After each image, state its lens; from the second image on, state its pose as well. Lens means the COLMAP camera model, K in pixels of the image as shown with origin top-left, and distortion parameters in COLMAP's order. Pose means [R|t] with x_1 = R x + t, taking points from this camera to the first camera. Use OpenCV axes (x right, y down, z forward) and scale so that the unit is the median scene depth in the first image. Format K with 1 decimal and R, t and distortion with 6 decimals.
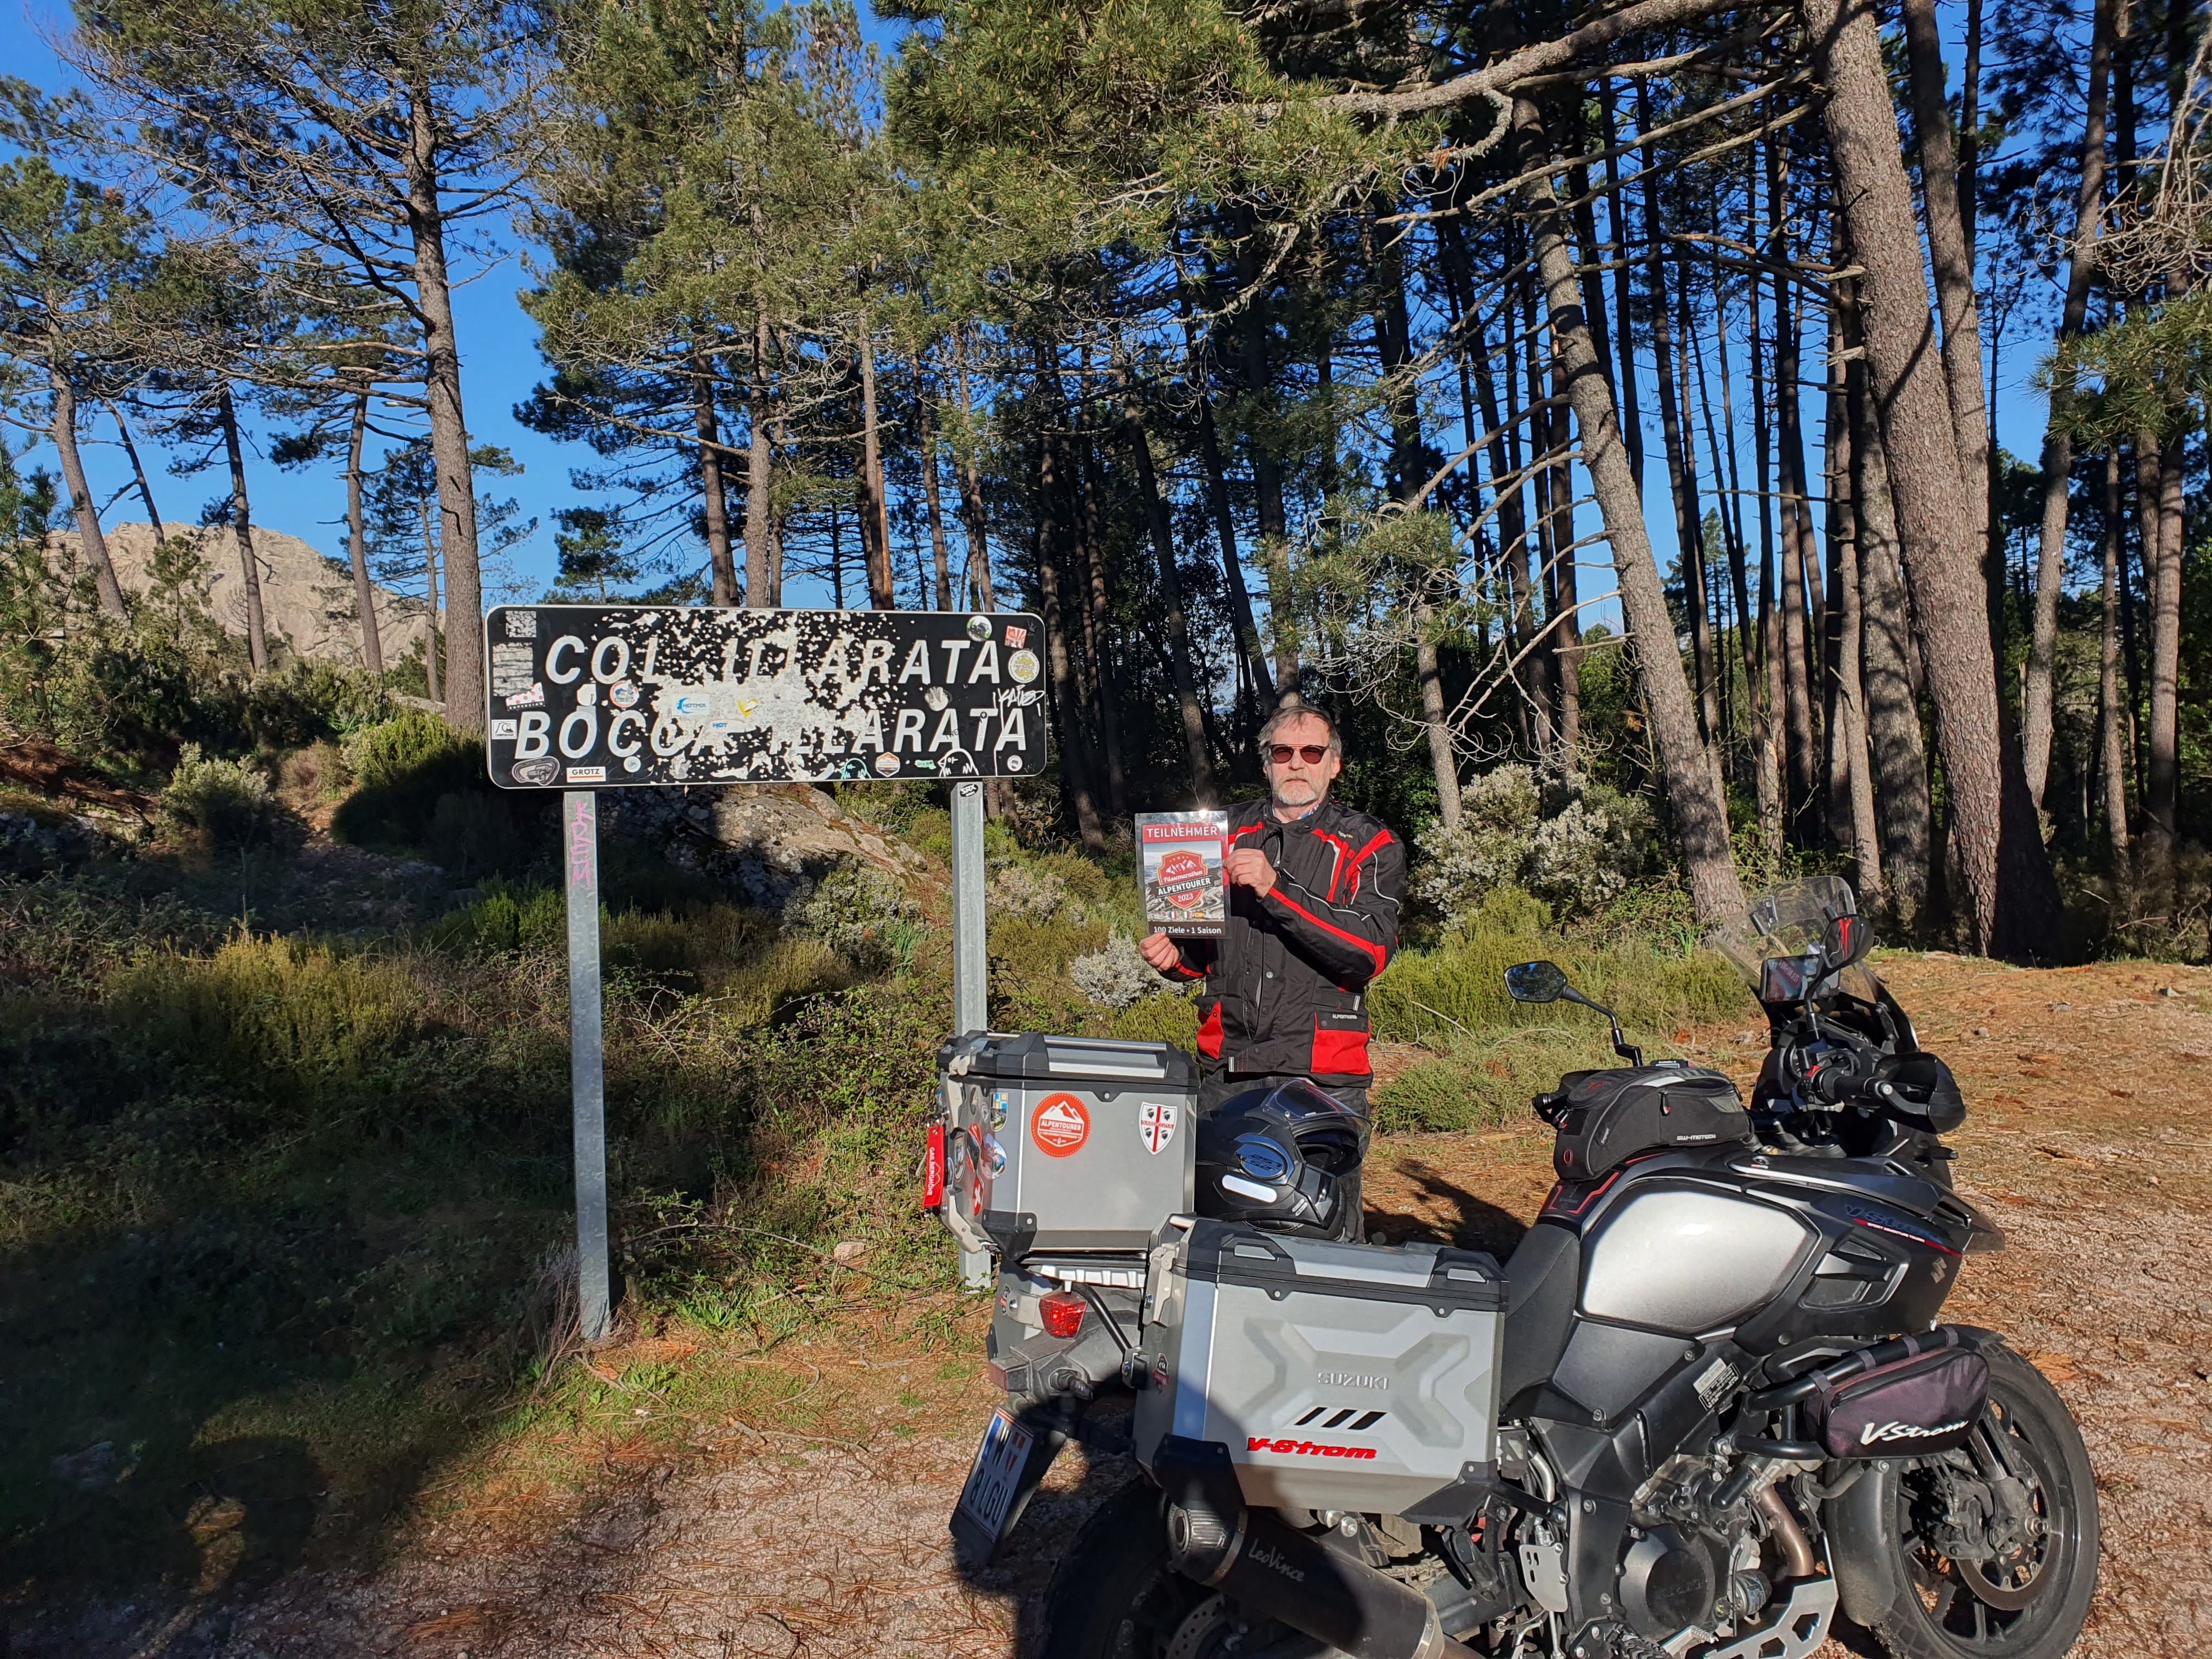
lens RADIAL K [[1645.7, 0, 1210.7], [0, 1645.7, 842.8], [0, 0, 1]] dist [-0.035913, -0.021446]
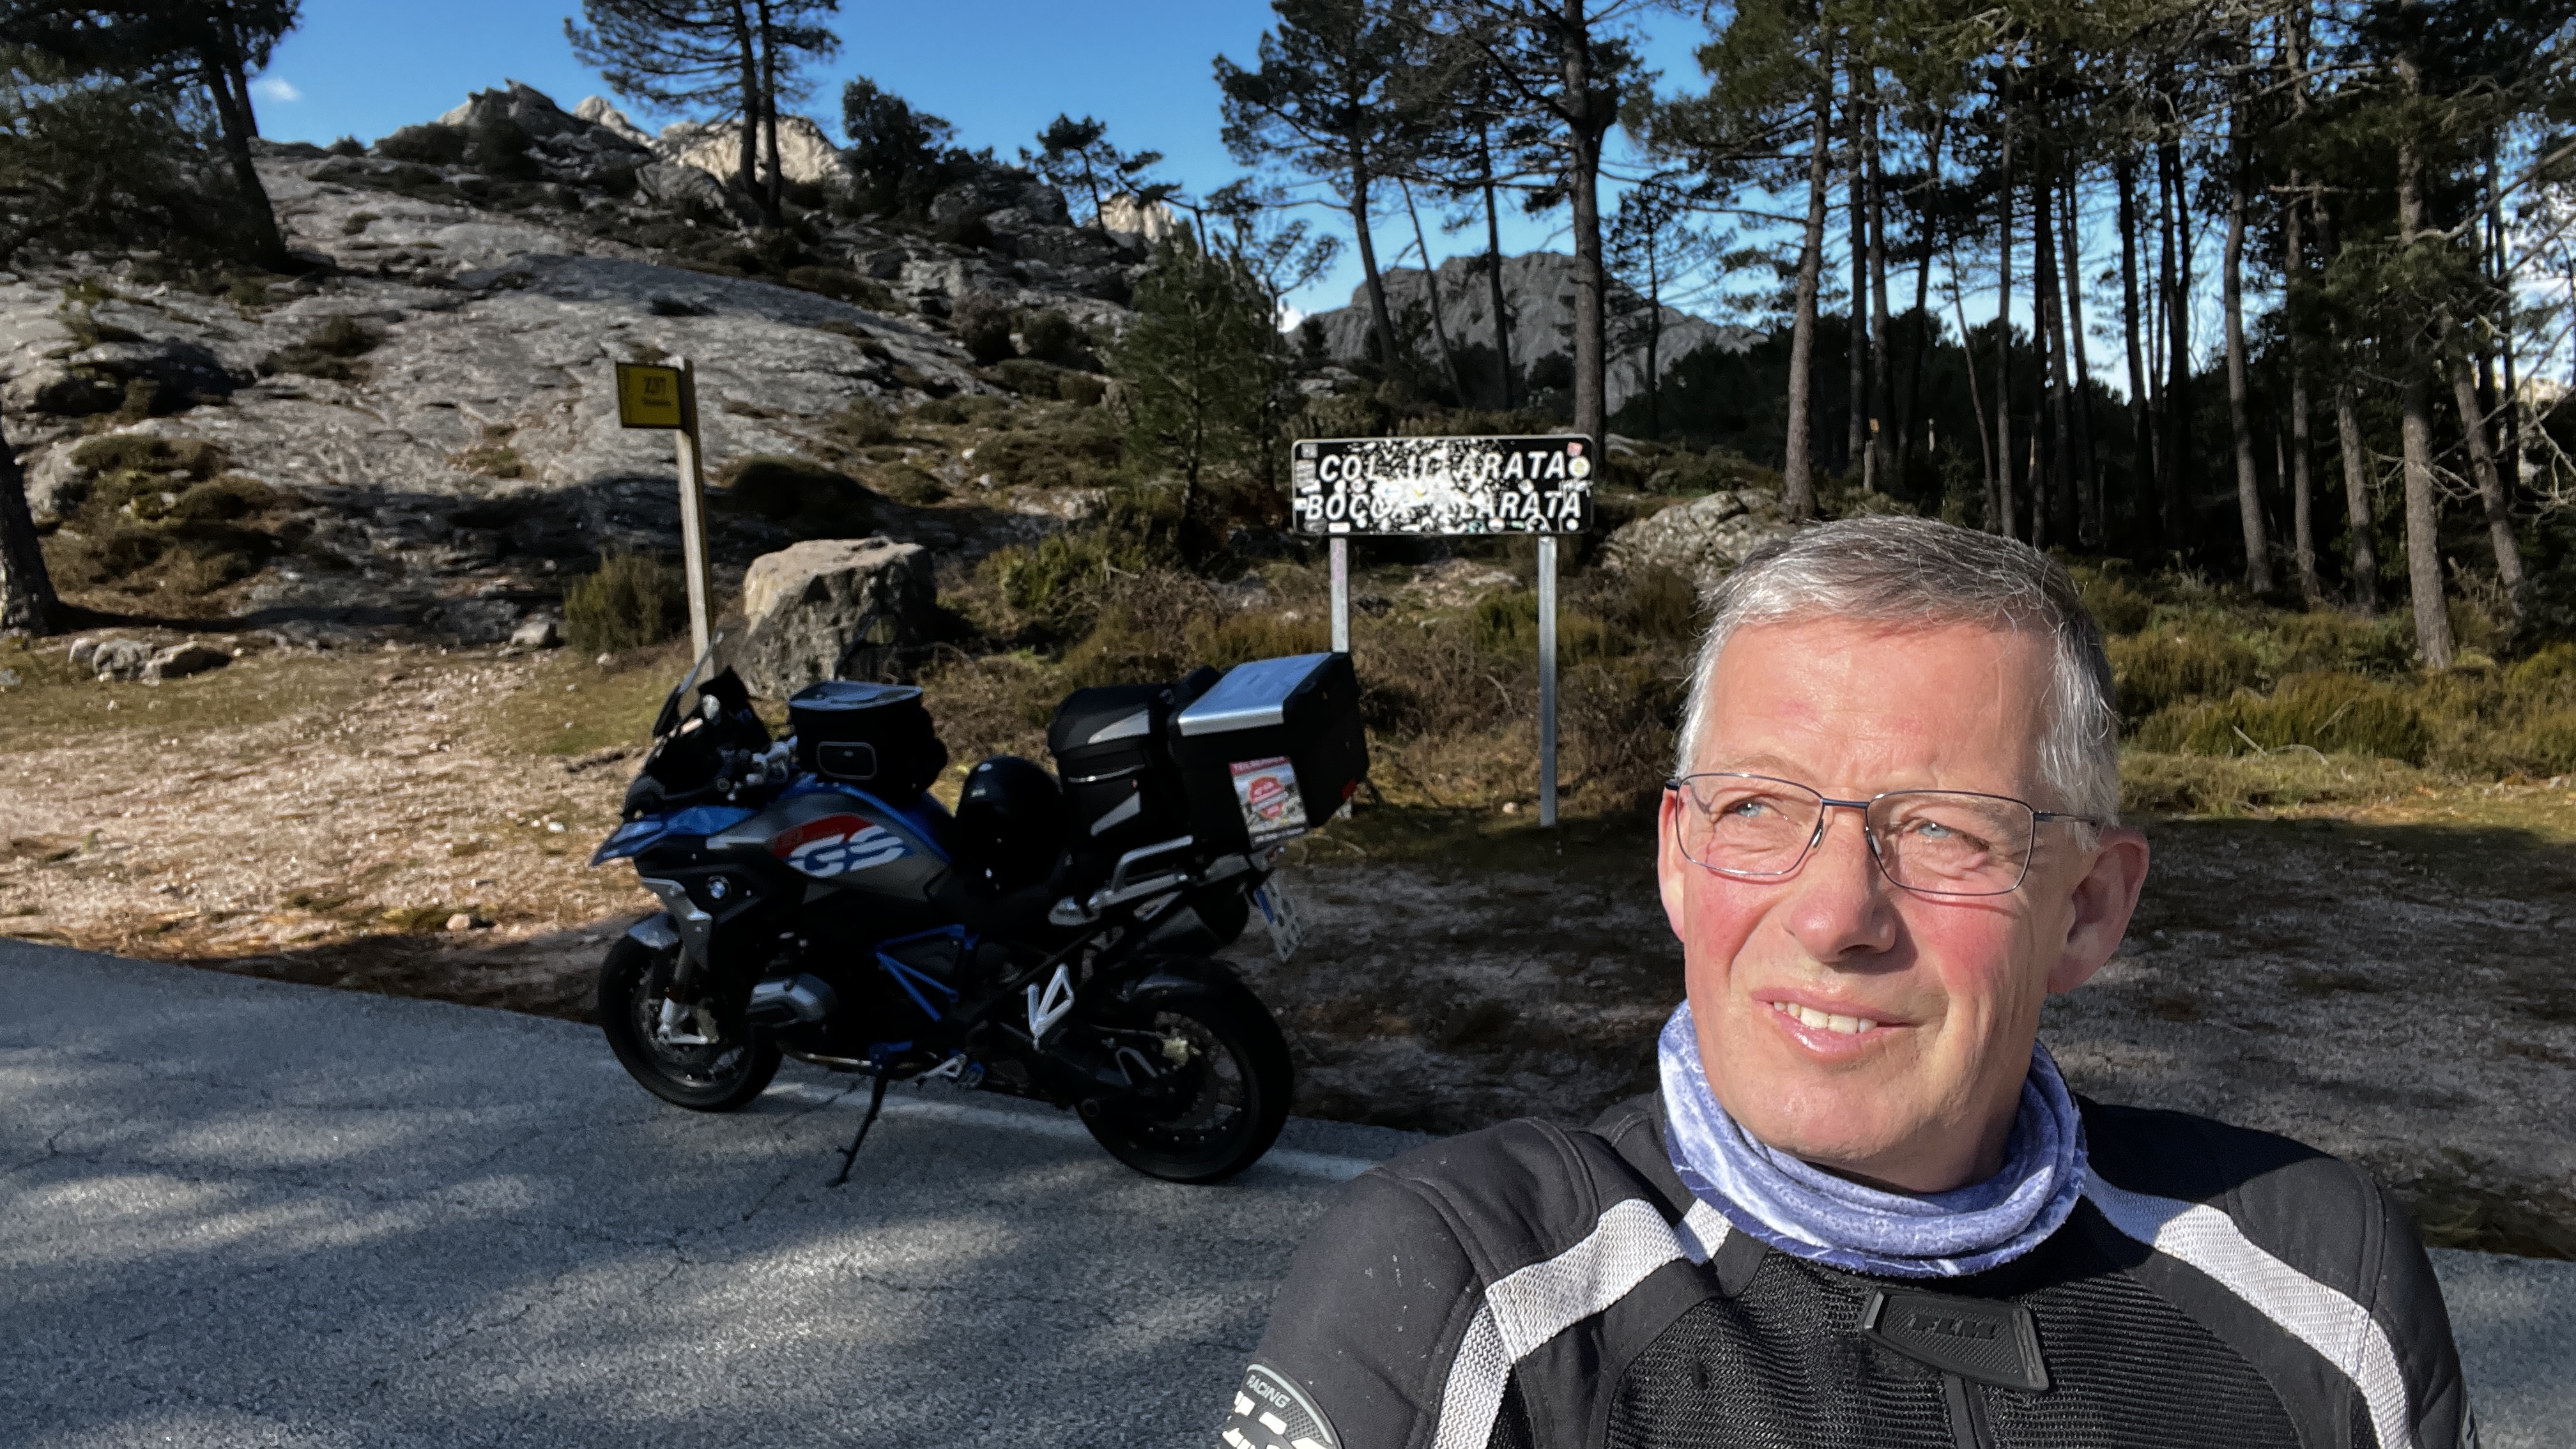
lens RADIAL K [[1702.4, 0, 1281.7], [0, 1702.4, 727.0], [0, 0, 1]] dist [0.036659, 0.003890]
pose [[0.775942, 0.094870, -0.623630, 0.804328], [-0.035629, 0.993639, 0.106828, -0.018802], [0.629798, -0.060673, 0.774386, -0.593455]]
